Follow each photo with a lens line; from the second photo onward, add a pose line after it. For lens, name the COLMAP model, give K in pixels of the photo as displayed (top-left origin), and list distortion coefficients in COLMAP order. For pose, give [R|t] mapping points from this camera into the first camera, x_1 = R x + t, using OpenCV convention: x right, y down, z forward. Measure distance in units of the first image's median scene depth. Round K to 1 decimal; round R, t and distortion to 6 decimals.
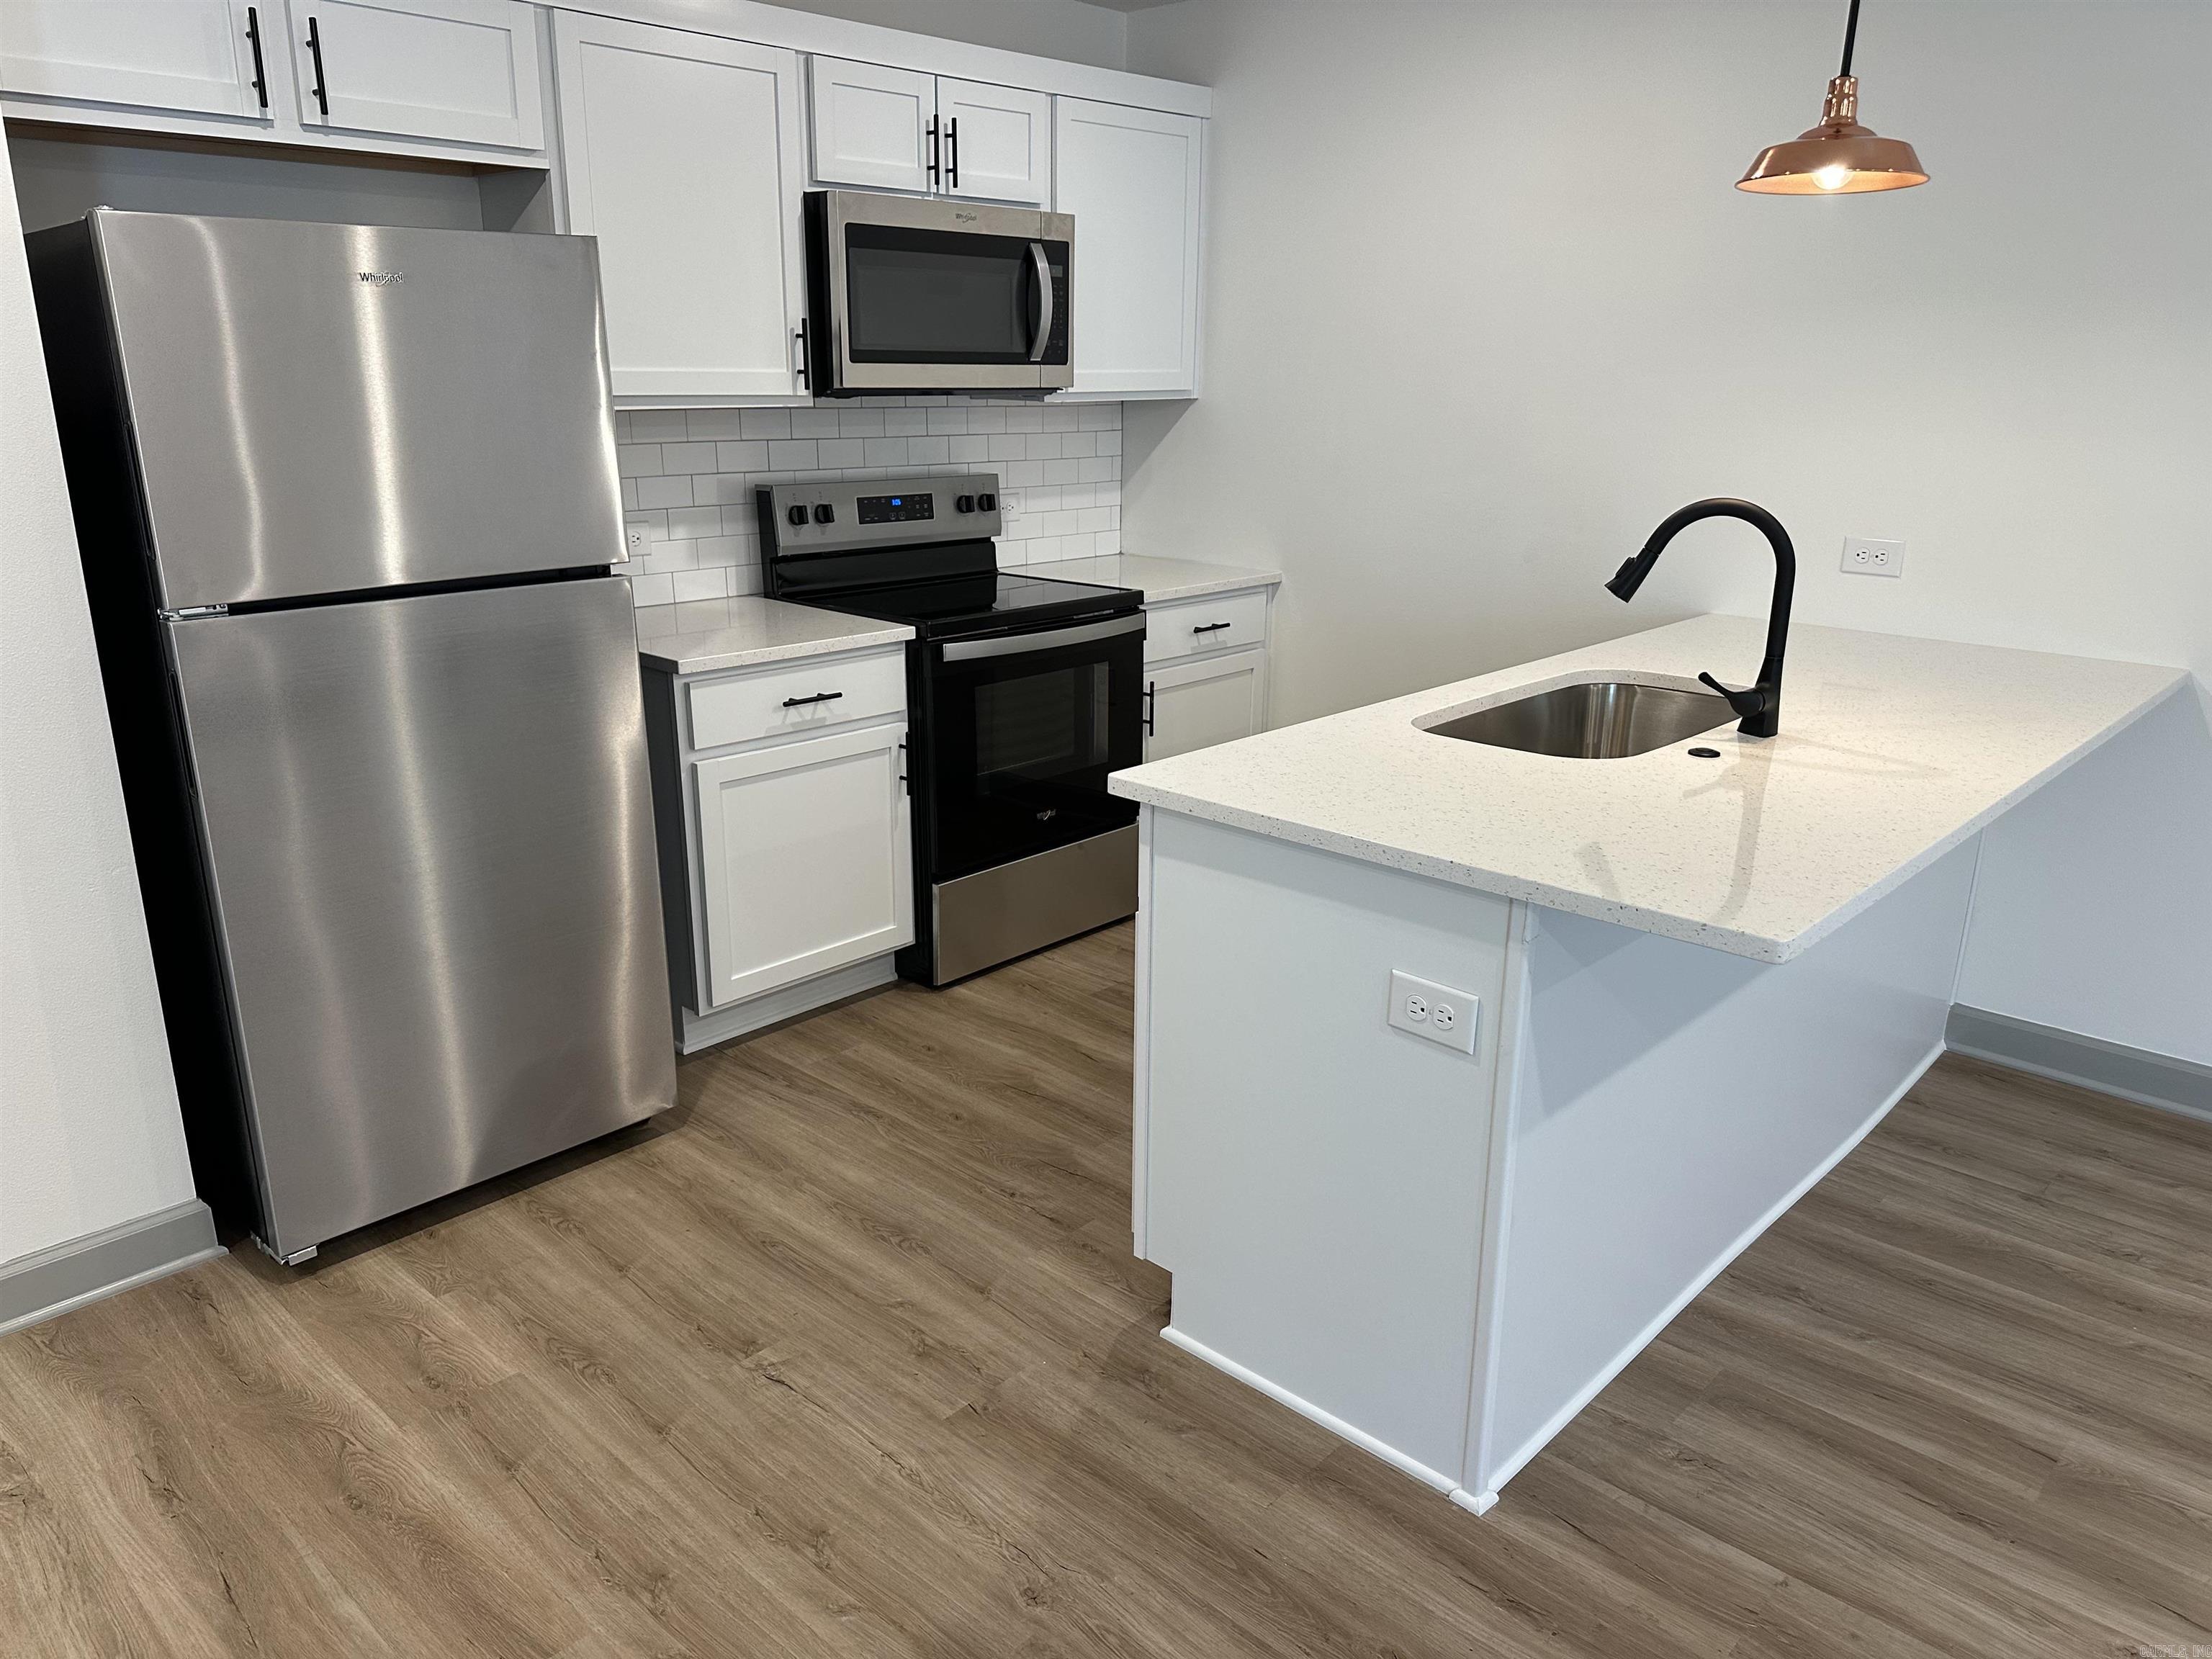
lens RADIAL K [[1540.2, 0, 1086.5], [0, 1540.2, 844.5], [0, 0, 1]] dist [0.126421, -0.218861]
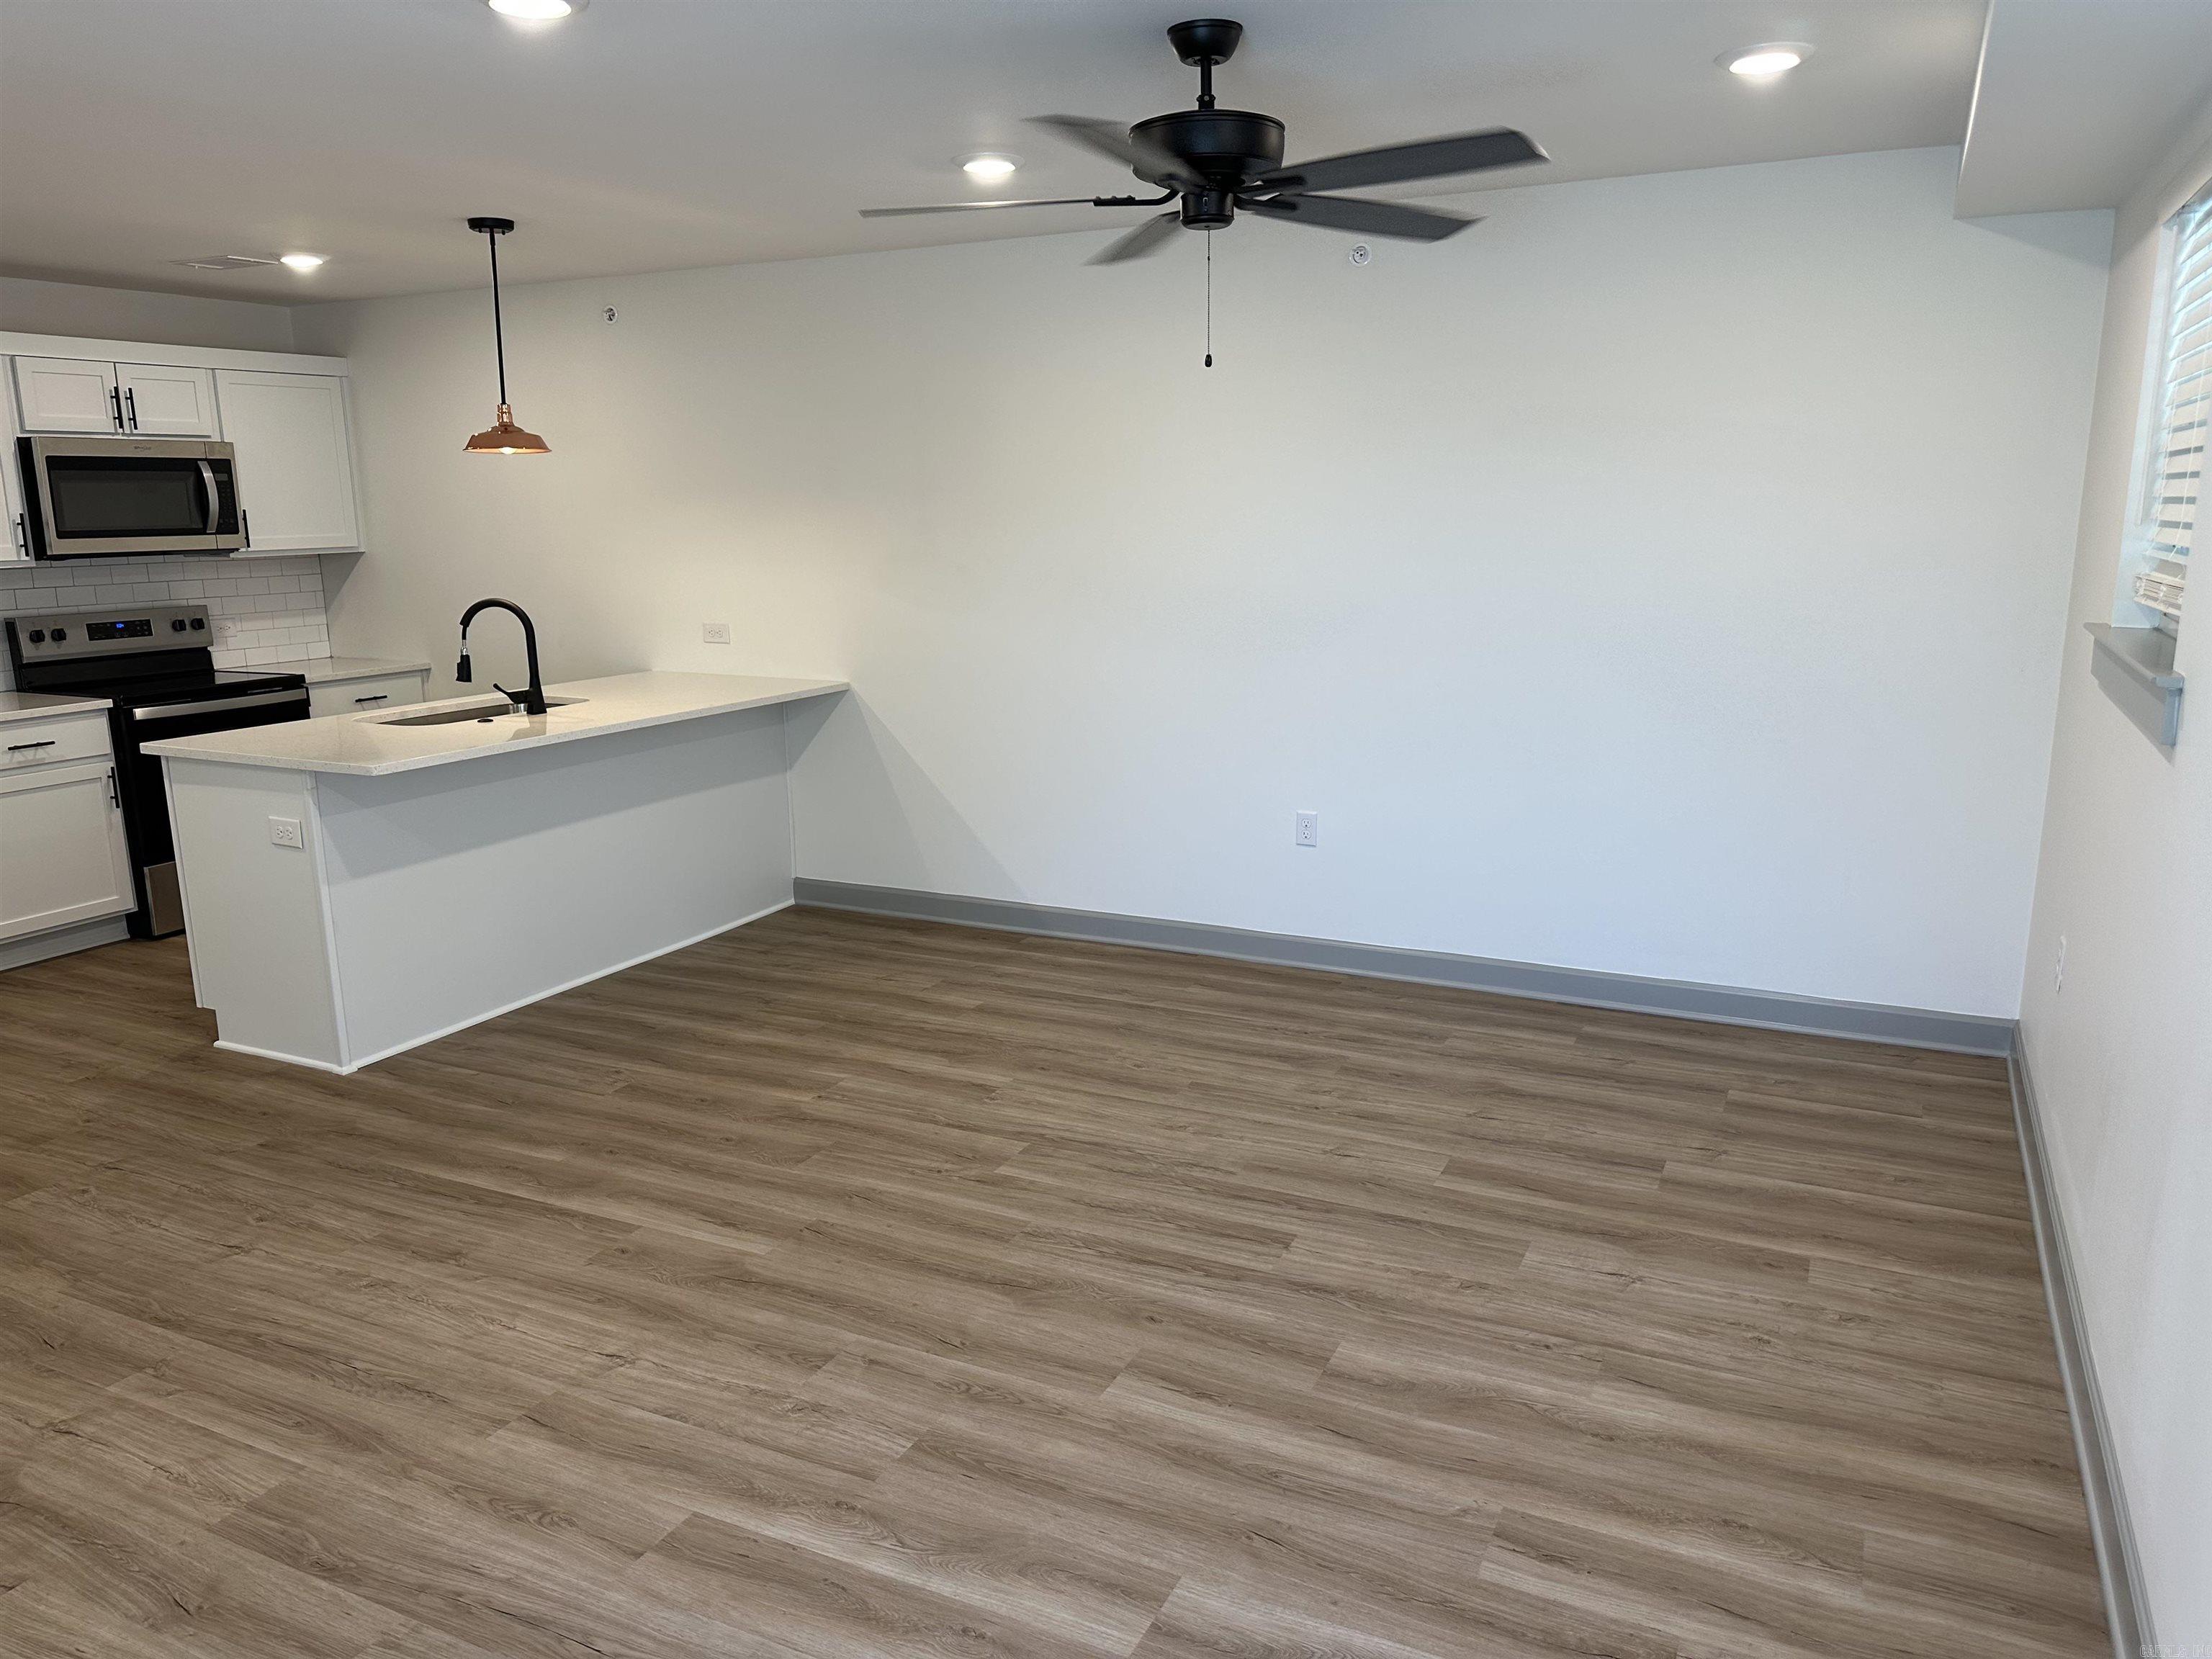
lens RADIAL K [[1563.7, 0, 1101.0], [0, 1563.7, 837.7], [0, 0, 1]] dist [0.060484, -0.077948]
pose [[0.956792, -0.082318, 0.278879, 0.387604], [0.106878, 0.991514, -0.074011, 0.222626], [-0.270420, 0.100619, 0.957470, -0.789613]]
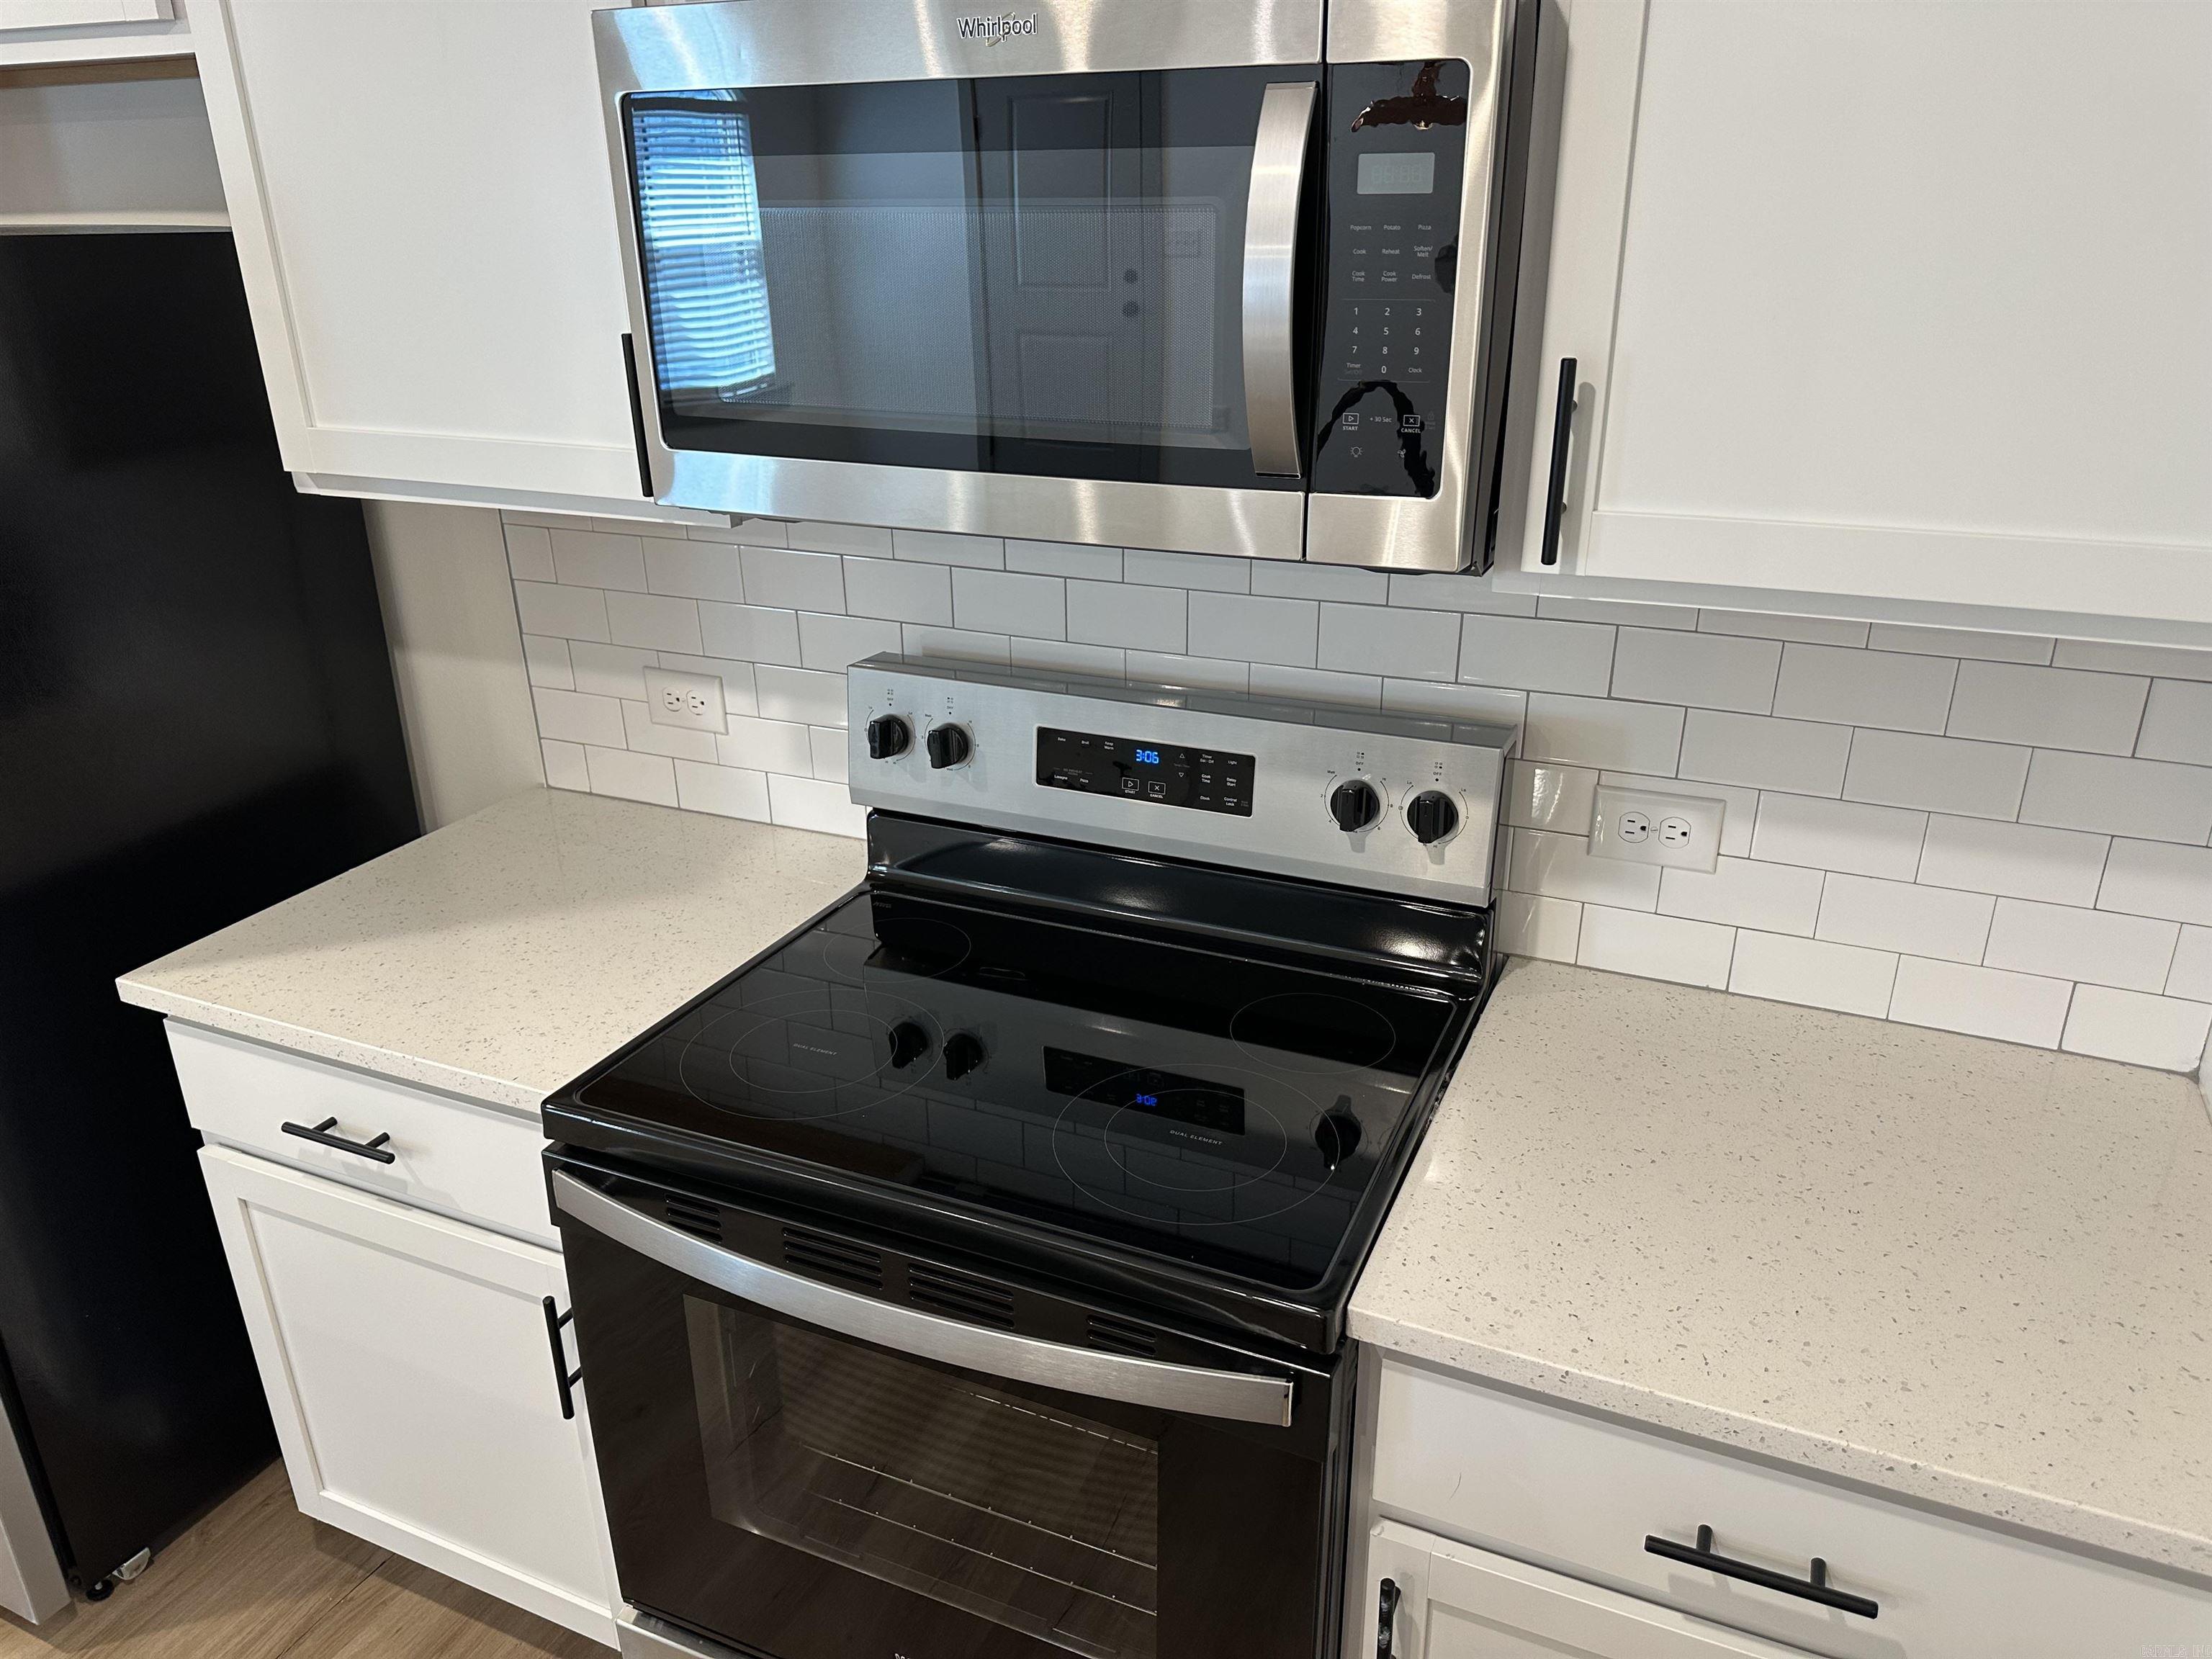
lens RADIAL K [[1527.7, 0, 1115.6], [0, 1527.7, 853.7], [0, 0, 1]] dist [0.039089, -0.056250]
pose [[0.346155, 0.354963, -0.868434, 0.269280], [-0.270166, 0.924165, 0.270055, -0.347660], [0.898436, 0.141141, 0.415803, 0.947233]]
